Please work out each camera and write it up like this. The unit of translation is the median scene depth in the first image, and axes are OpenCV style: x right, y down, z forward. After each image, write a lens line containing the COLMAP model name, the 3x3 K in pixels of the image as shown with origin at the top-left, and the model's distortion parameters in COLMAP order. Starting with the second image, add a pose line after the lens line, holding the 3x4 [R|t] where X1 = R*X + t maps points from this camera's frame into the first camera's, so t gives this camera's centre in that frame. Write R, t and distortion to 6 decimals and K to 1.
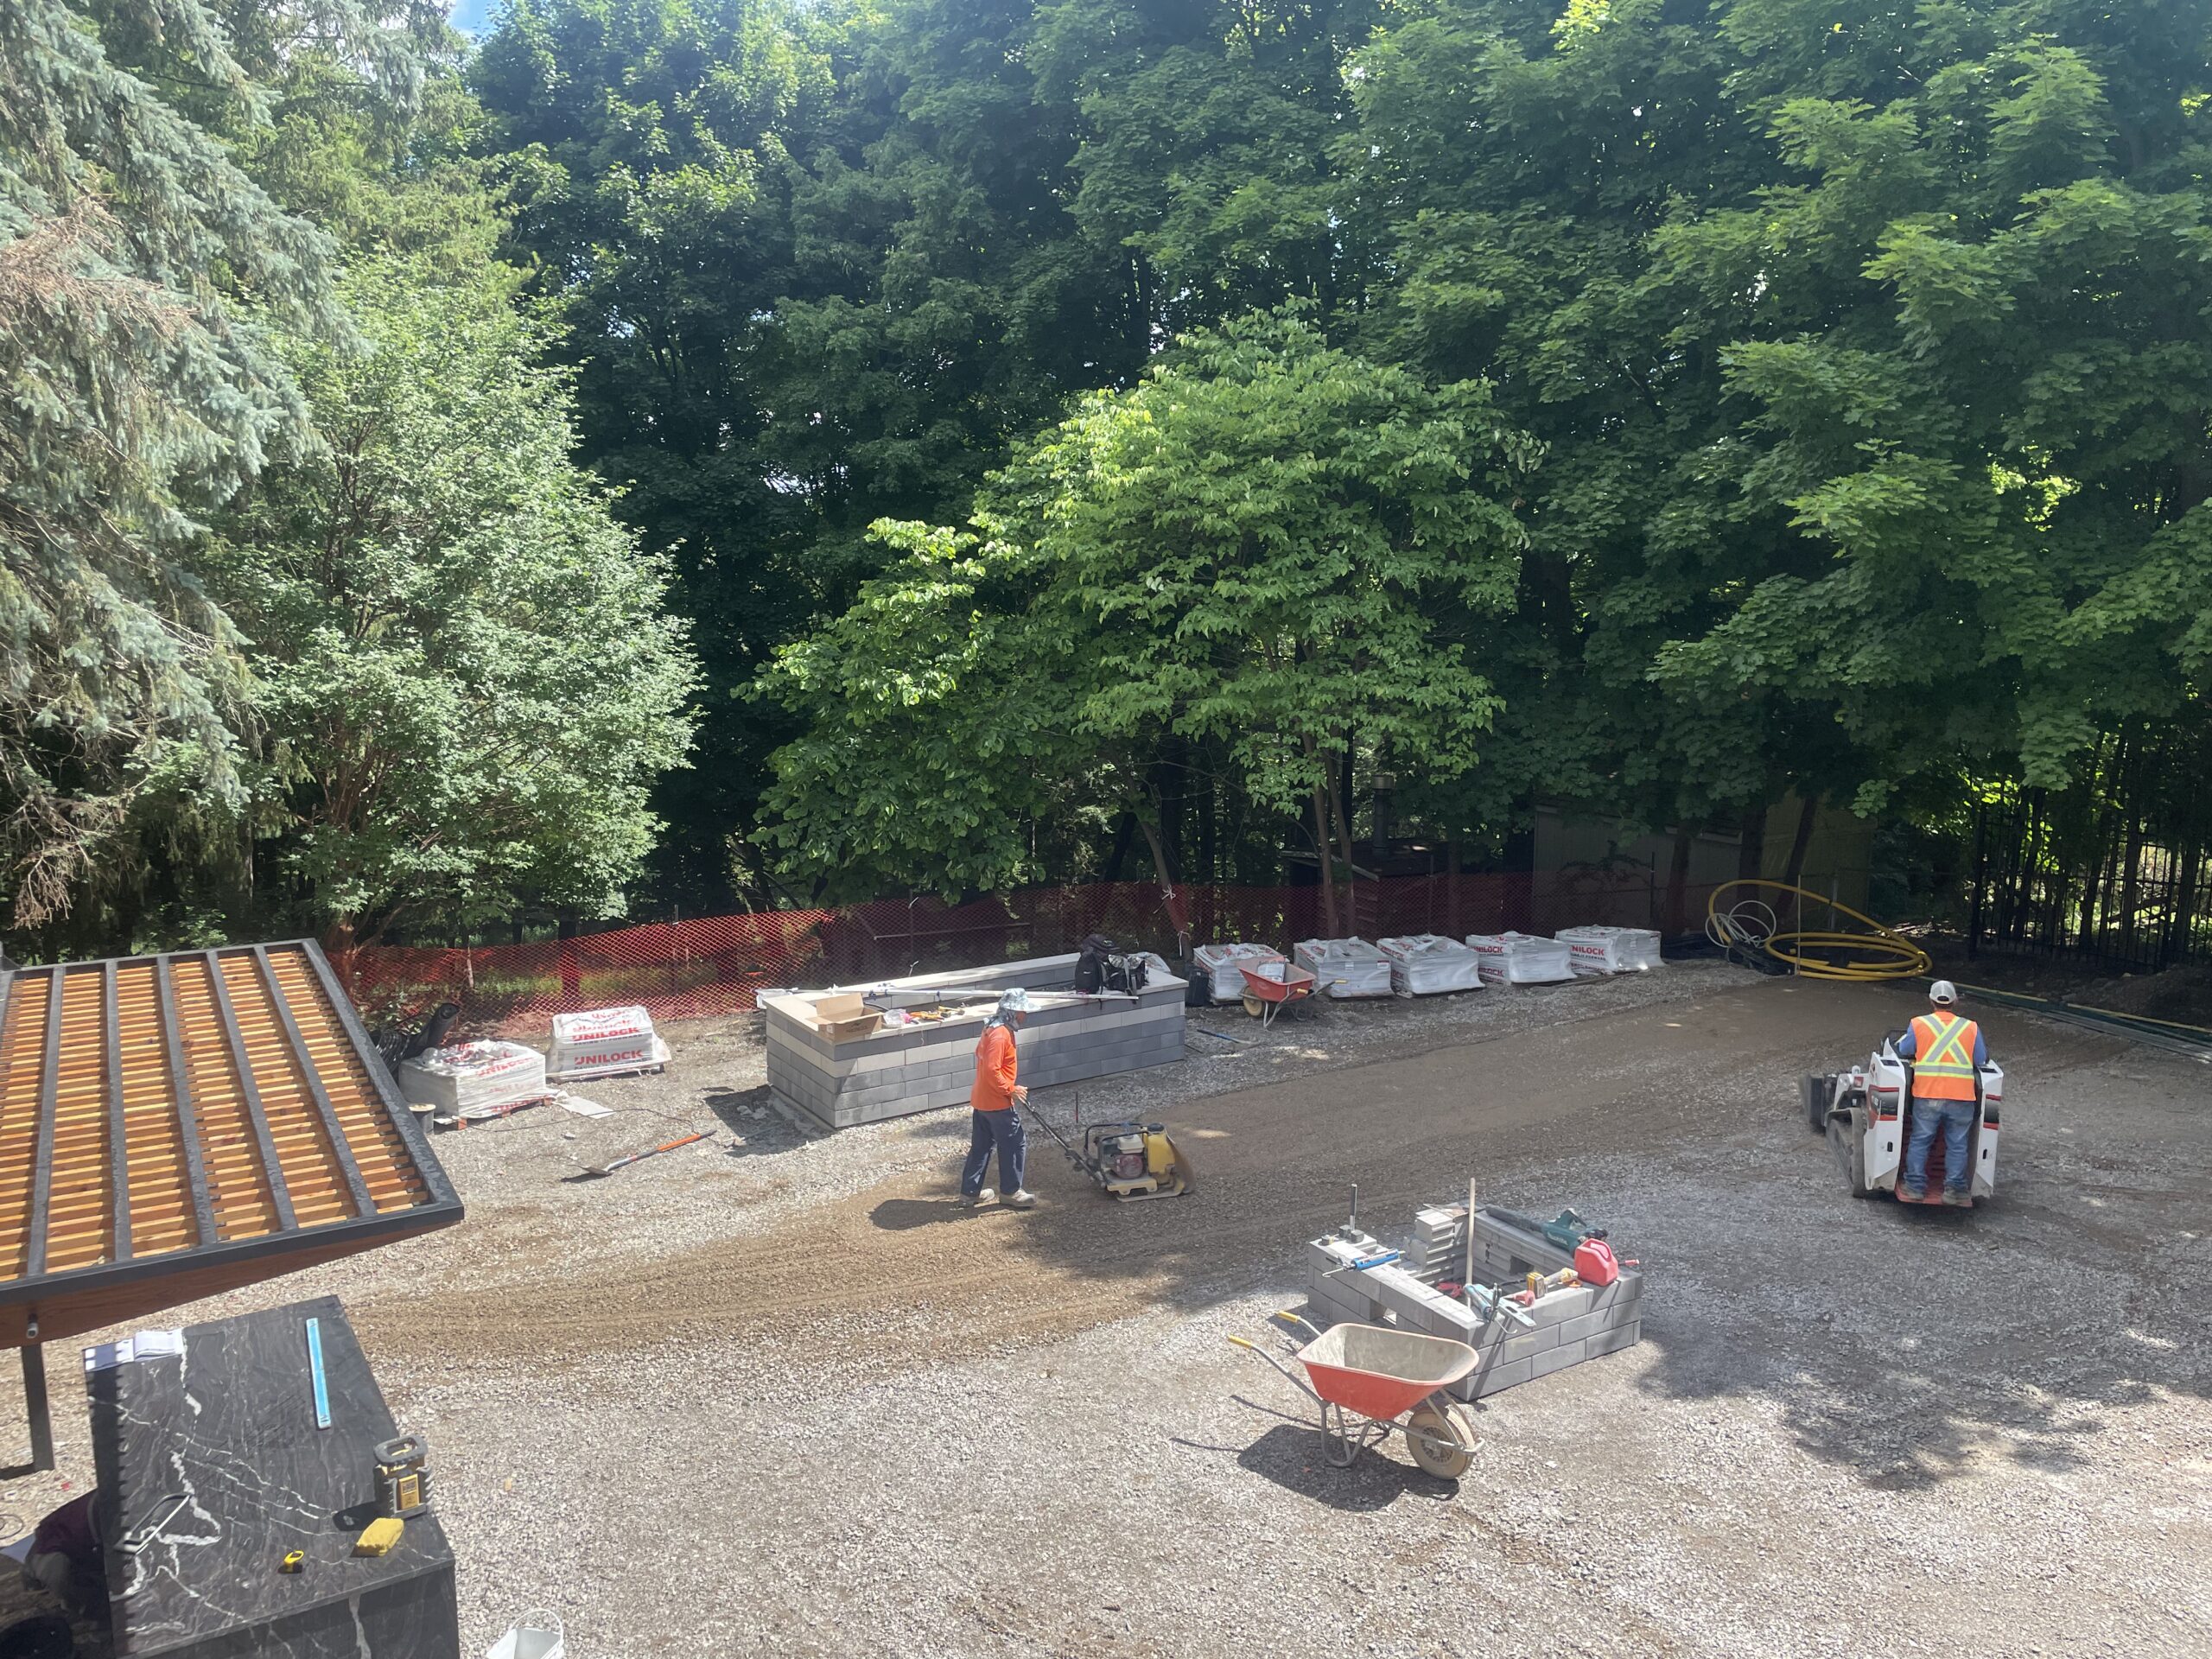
lens RADIAL K [[1690.3, 0, 1106.0], [0, 1690.3, 829.5], [0, 0, 1]] dist [0.072136, -0.102705]
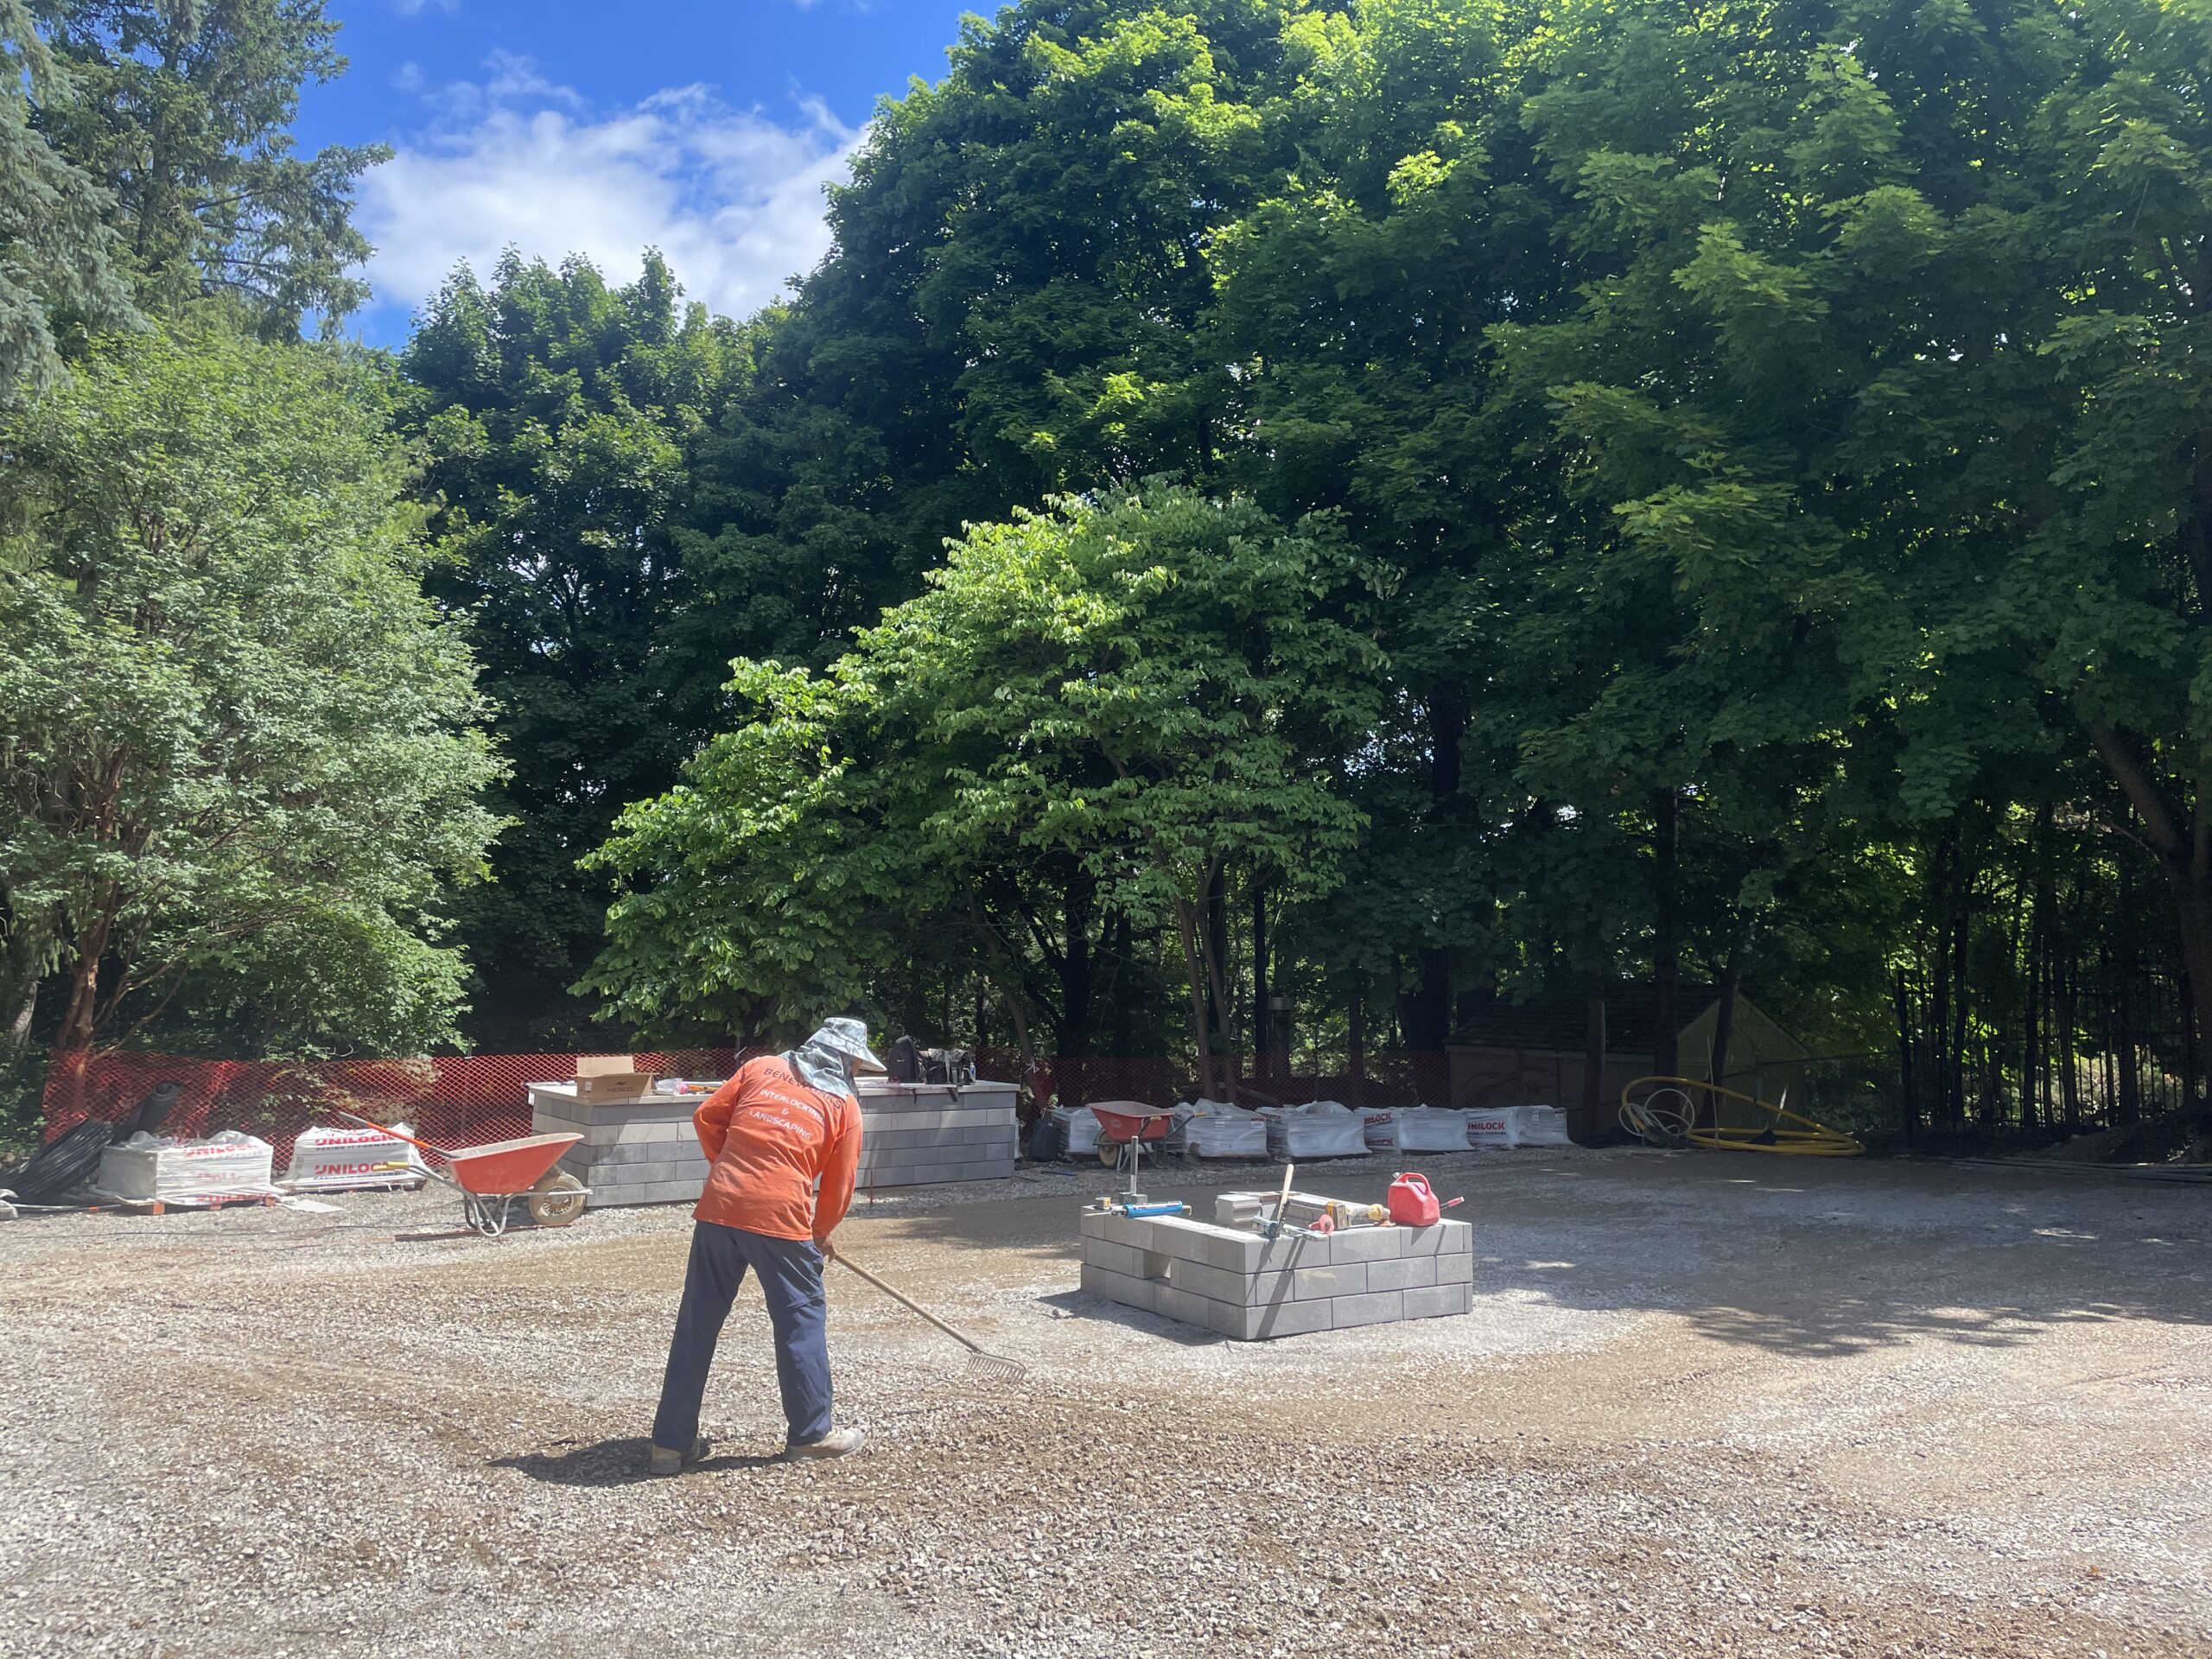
lens RADIAL K [[1685.0, 0, 1090.7], [0, 1685.0, 820.5], [0, 0, 1]] dist [0.086318, -0.120919]
pose [[0.999960, 0.006601, 0.005984, 0.072125], [-0.004815, 0.965484, -0.260419, 0.169204], [-0.007496, 0.260380, 0.965477, 0.090005]]
